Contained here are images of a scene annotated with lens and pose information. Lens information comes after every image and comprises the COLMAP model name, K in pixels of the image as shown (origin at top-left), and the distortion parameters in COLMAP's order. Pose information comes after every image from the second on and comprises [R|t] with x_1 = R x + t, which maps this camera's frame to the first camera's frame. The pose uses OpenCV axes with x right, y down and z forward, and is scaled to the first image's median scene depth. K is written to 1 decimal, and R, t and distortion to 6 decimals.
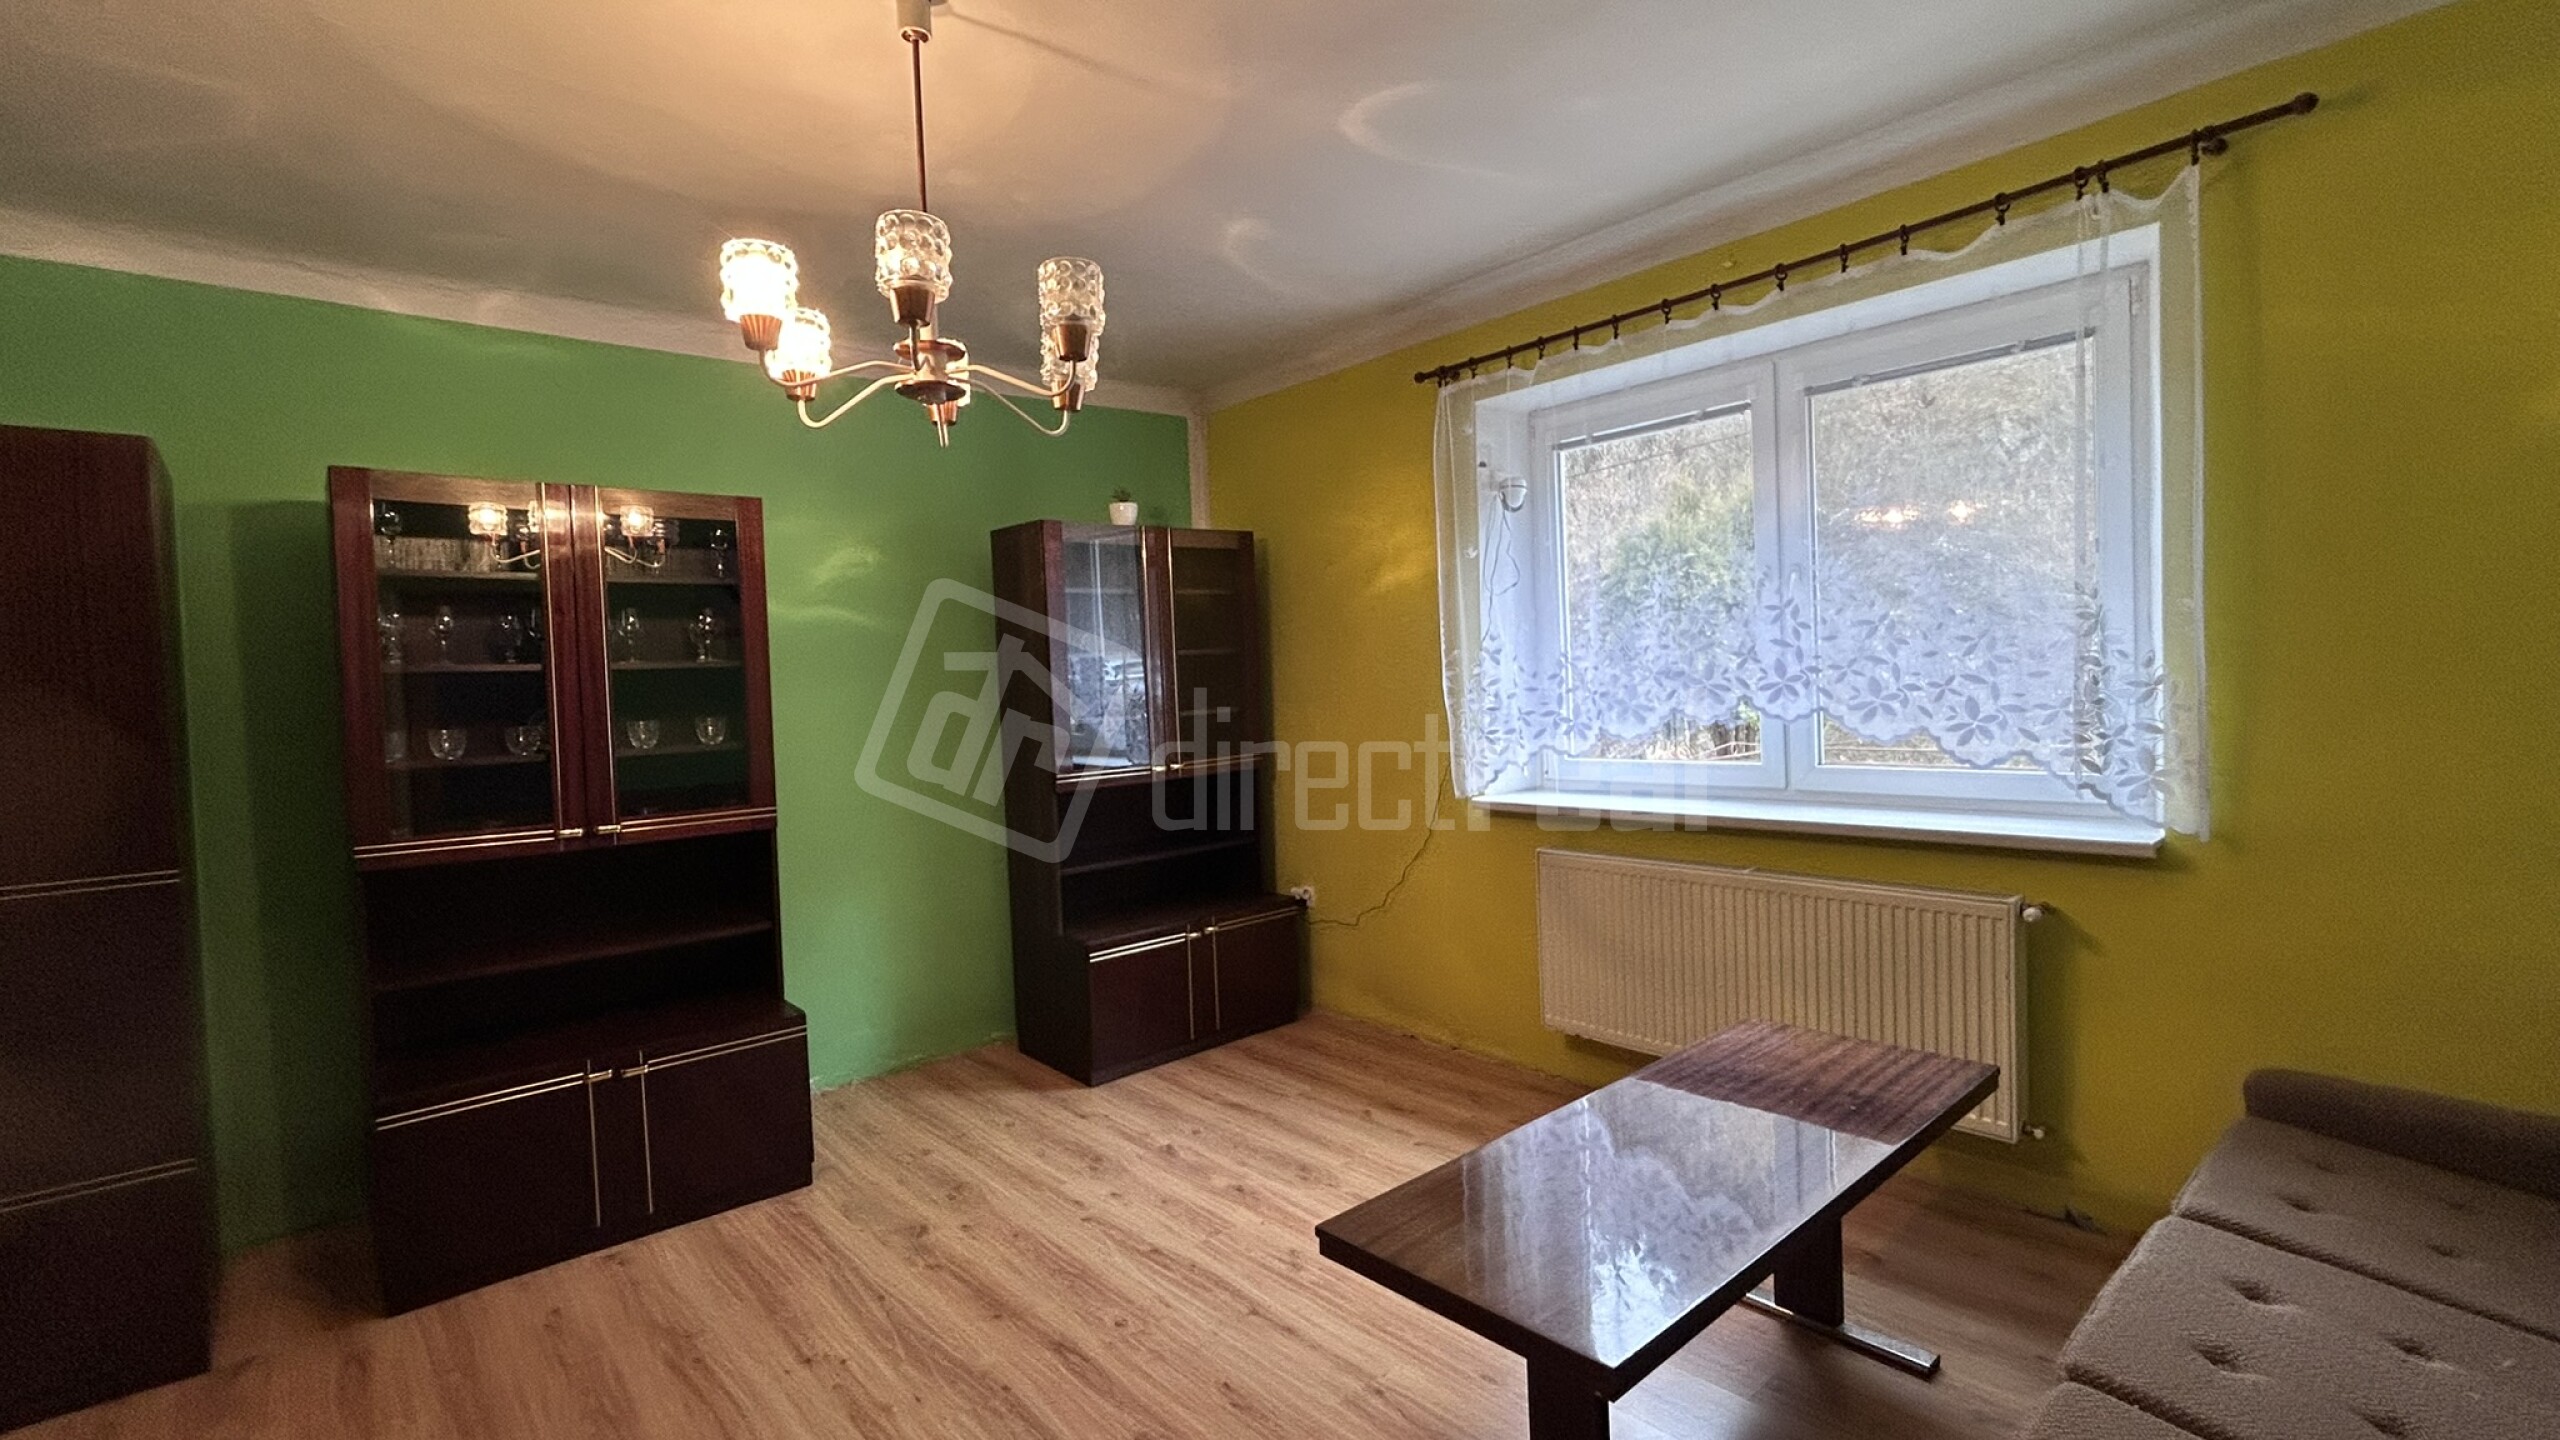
lens RADIAL K [[1125.9, 0, 1280.0], [0, 1125.9, 720.0], [0, 0, 1]] dist [0.000238, 0.000468]
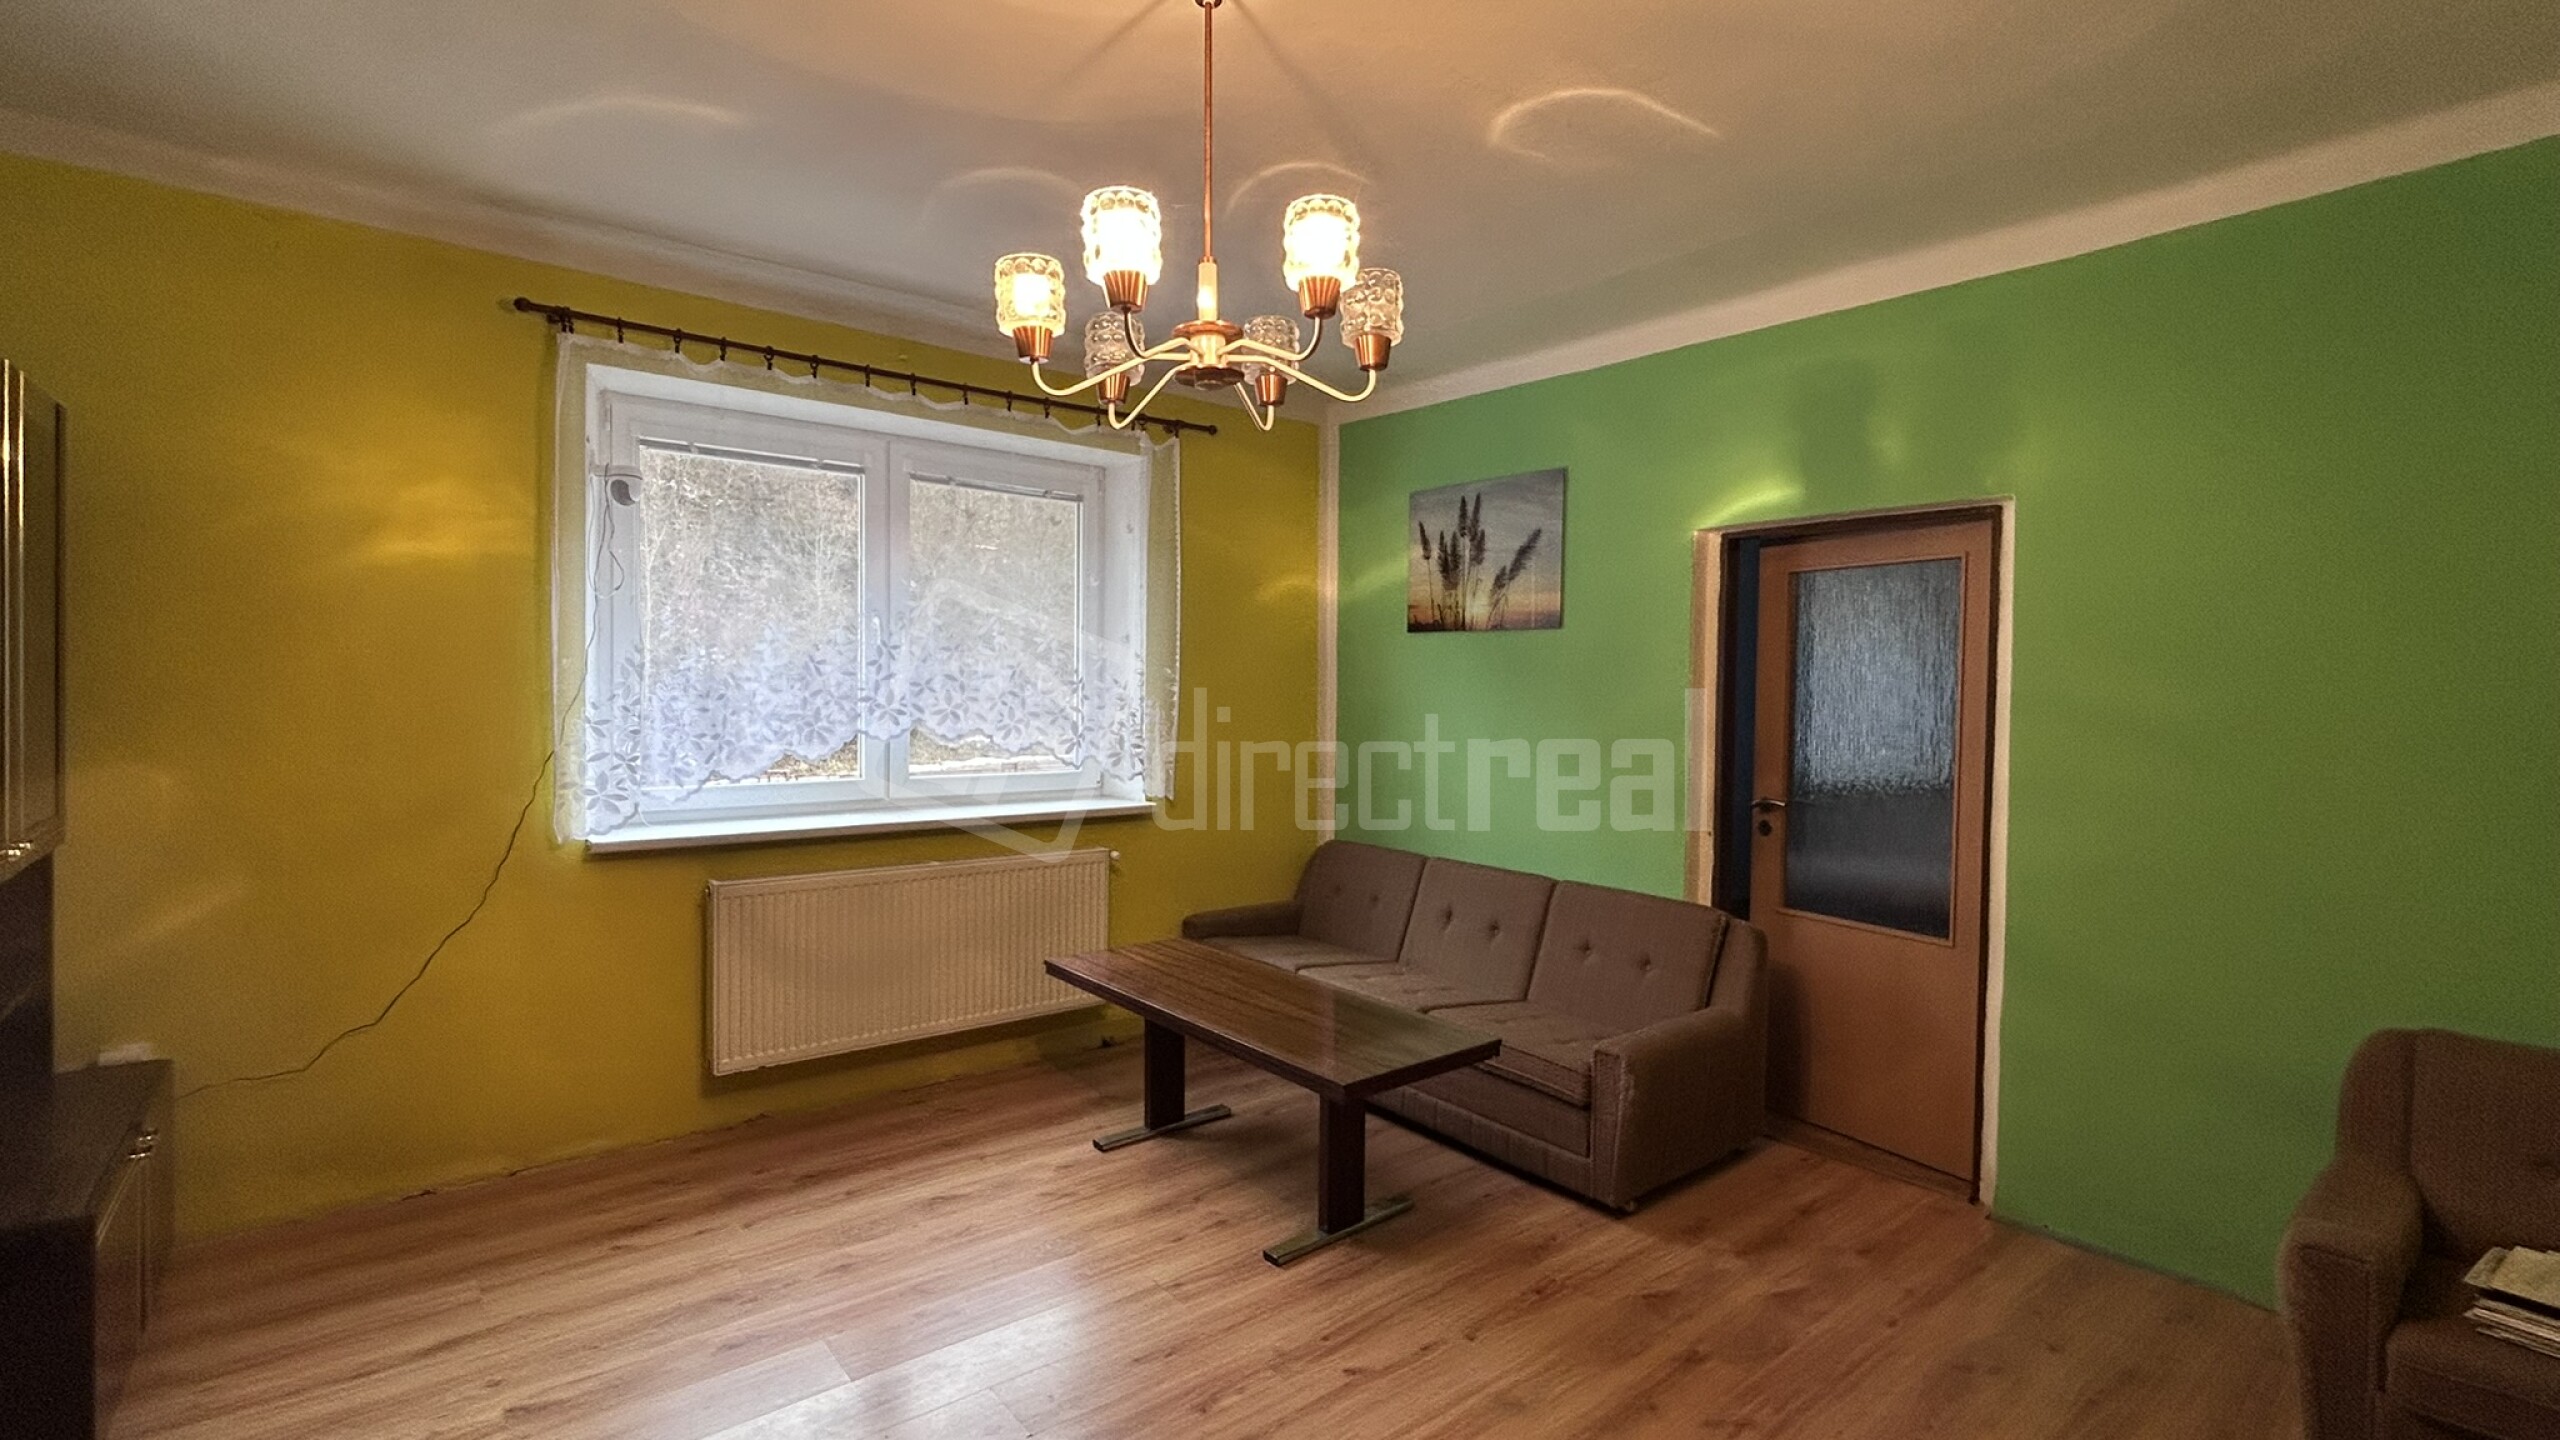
lens RADIAL K [[1125.9, 0, 1280.0], [0, 1125.9, 720.0], [0, 0, 1]] dist [0.000238, 0.000468]
pose [[0.045132, 0.016265, 0.998849, -0.714955], [0.024392, 0.999551, -0.017379, 0.008801], [-0.998683, 0.025148, 0.044715, 0.520141]]
